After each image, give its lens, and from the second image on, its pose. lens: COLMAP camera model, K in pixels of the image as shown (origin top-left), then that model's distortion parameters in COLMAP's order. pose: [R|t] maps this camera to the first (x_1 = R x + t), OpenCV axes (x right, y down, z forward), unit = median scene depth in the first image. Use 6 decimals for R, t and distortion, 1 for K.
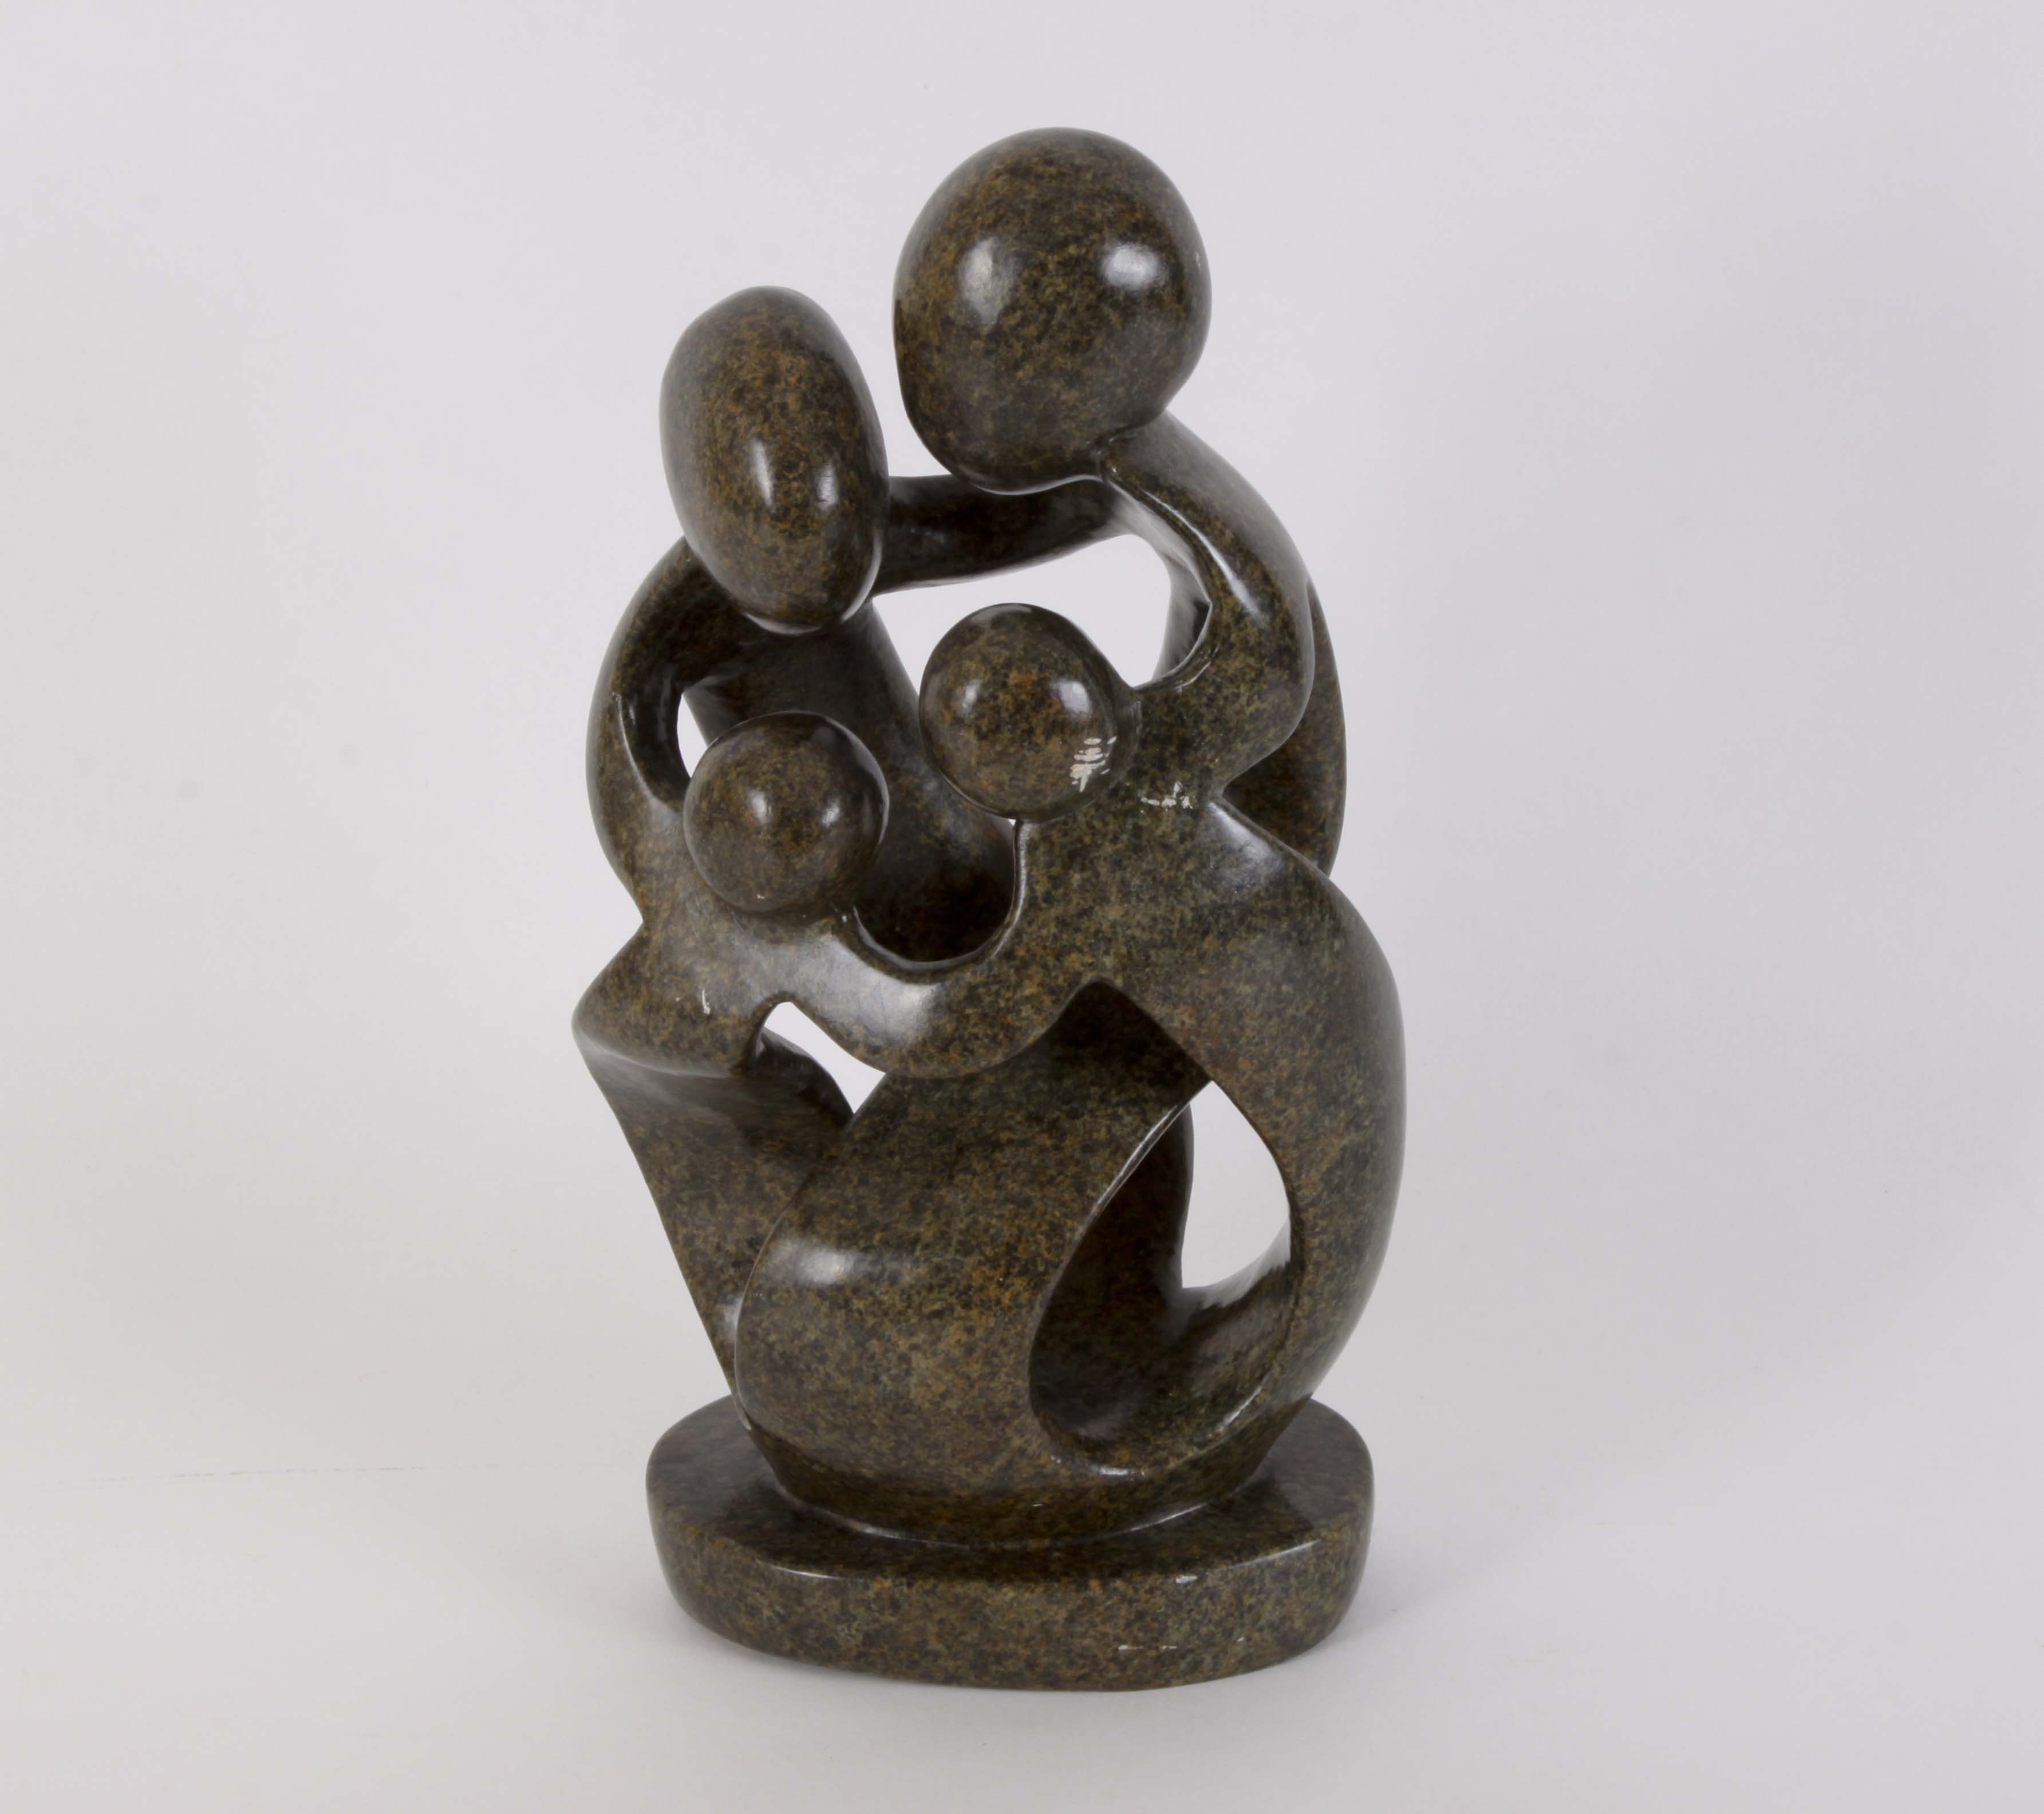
lens RADIAL K [[6097.5, 0, 1010.2], [0, 6097.5, 863.9], [0, 0, 1]] dist [0.150491, 0.000000]
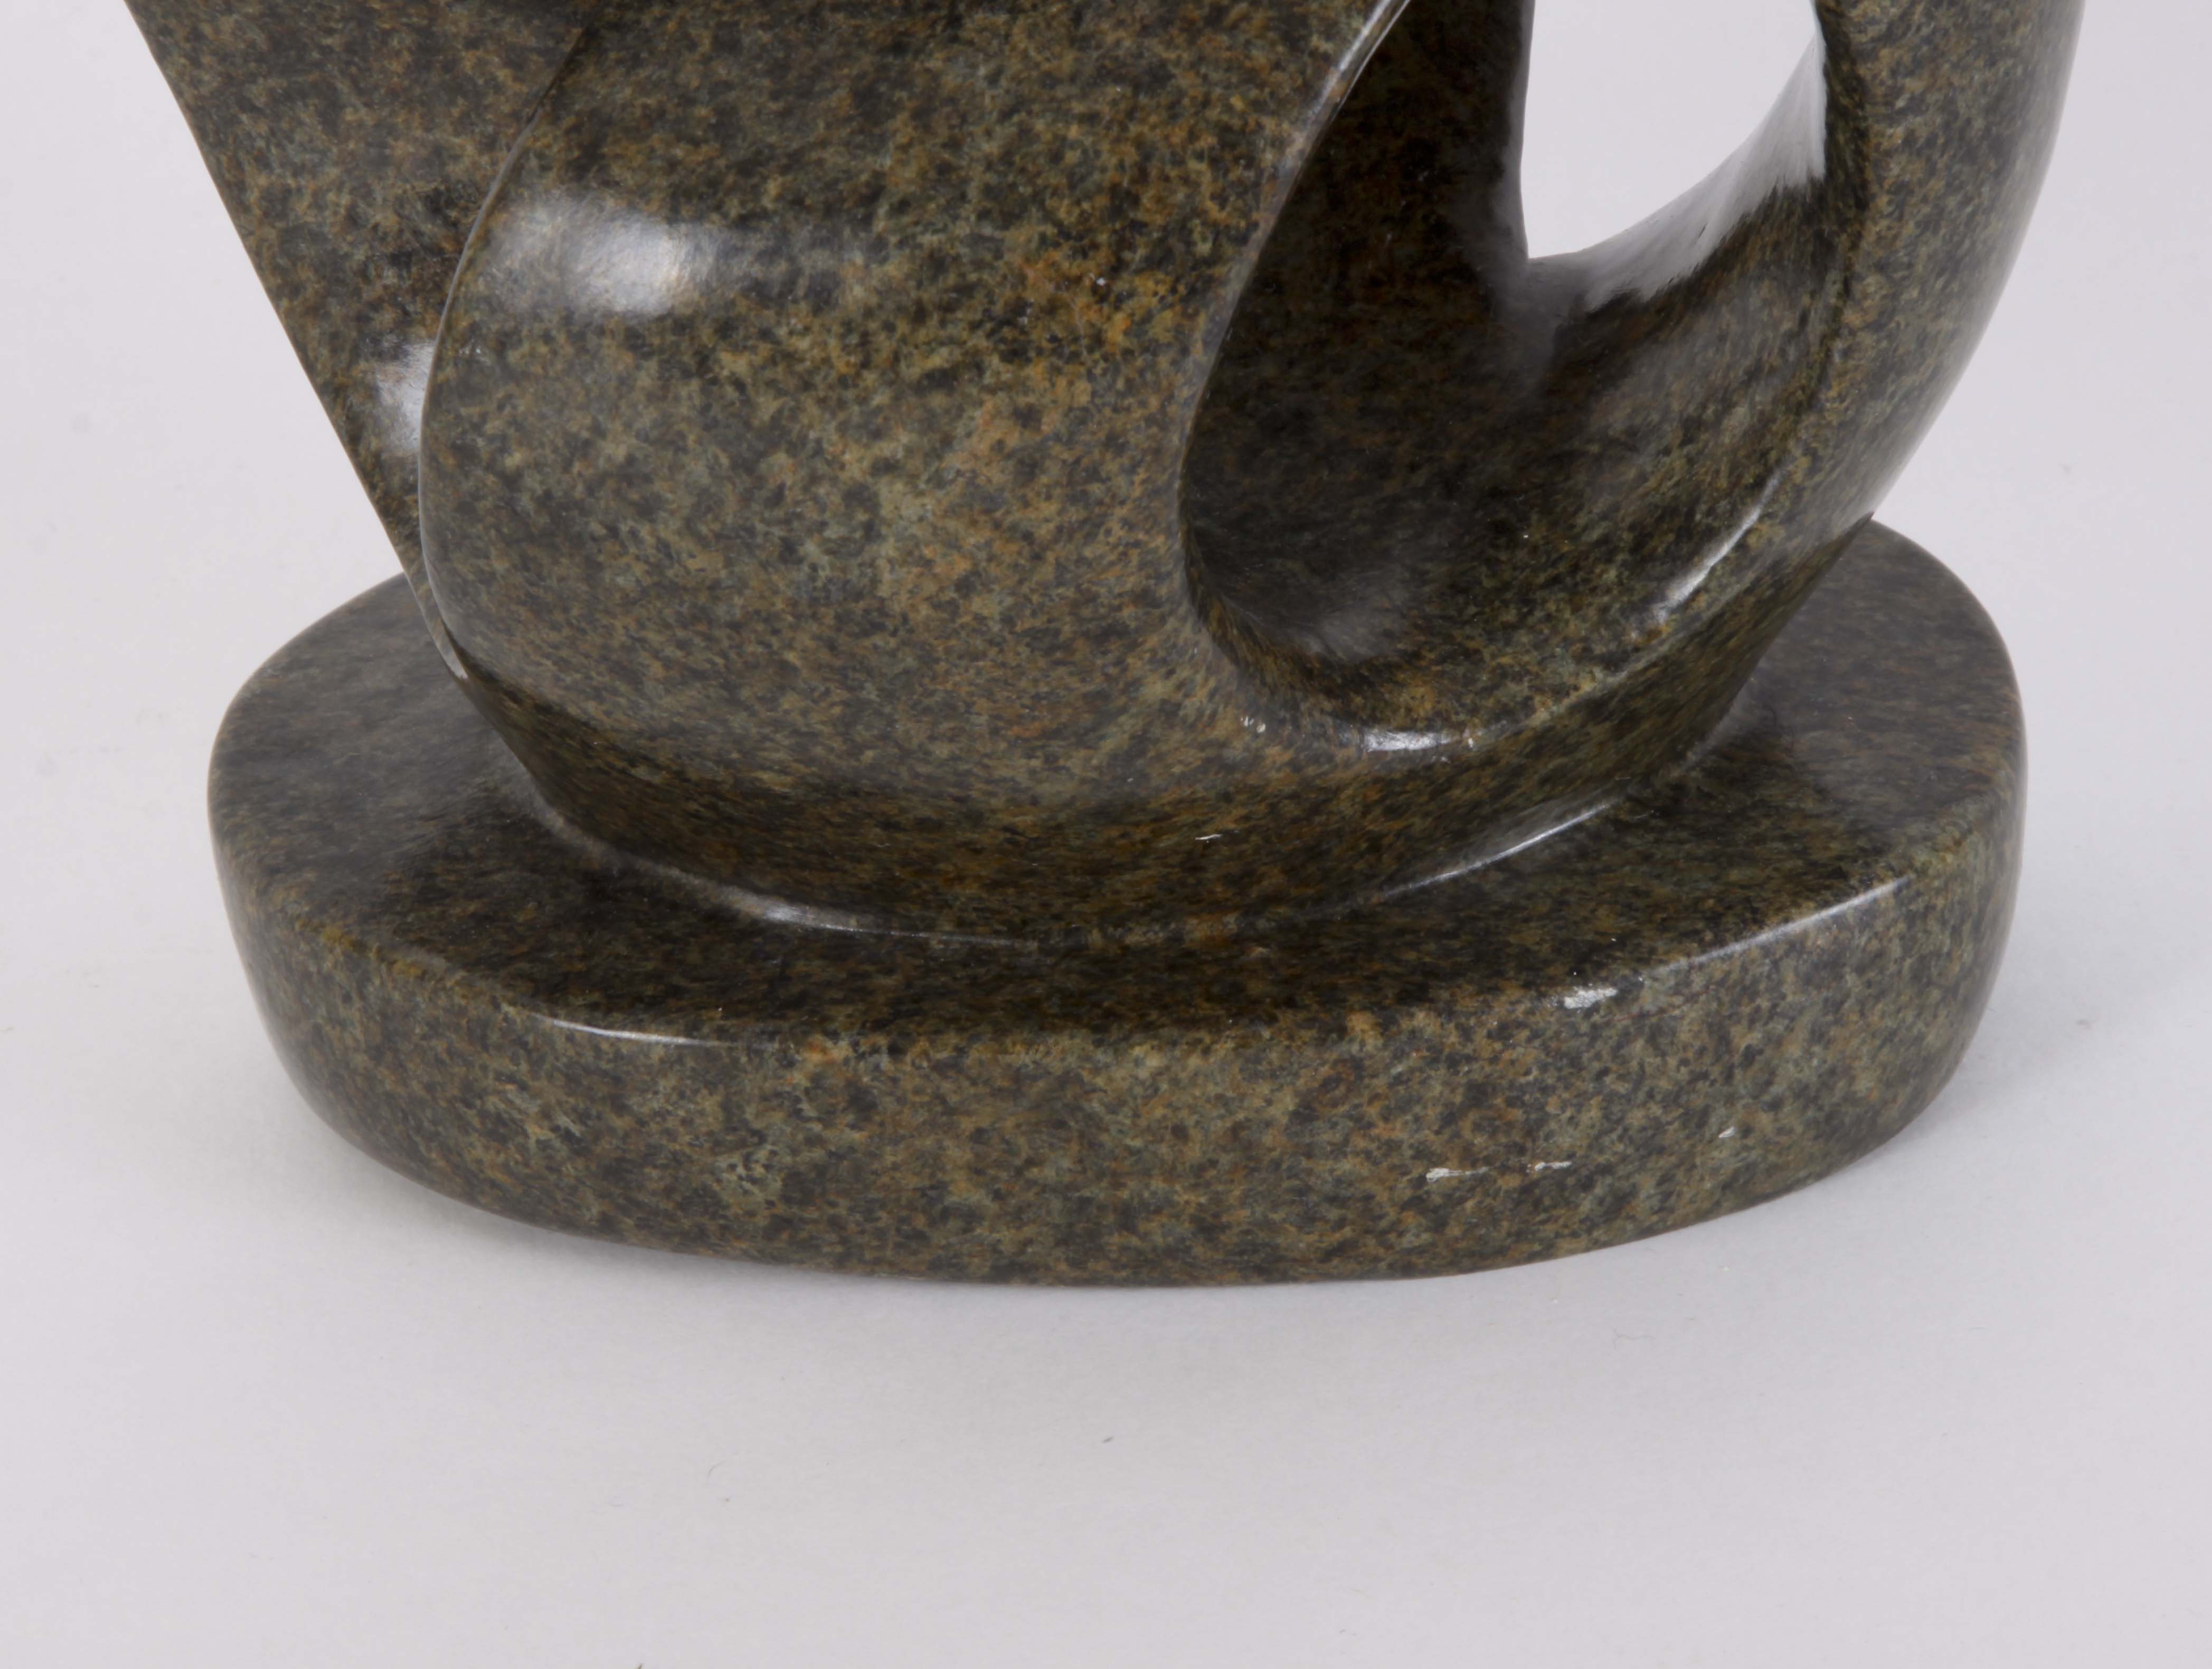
lens RADIAL K [[10221.6, 0, 1112.6], [0, 10221.6, 841.3], [0, 0, 1]] dist [0.388394, 0.000000]
pose [[0.997968, -0.055957, 0.030479, -0.021860], [0.050943, 0.987991, 0.145870, 0.008418], [-0.038276, -0.144021, 0.988834, 0.344853]]
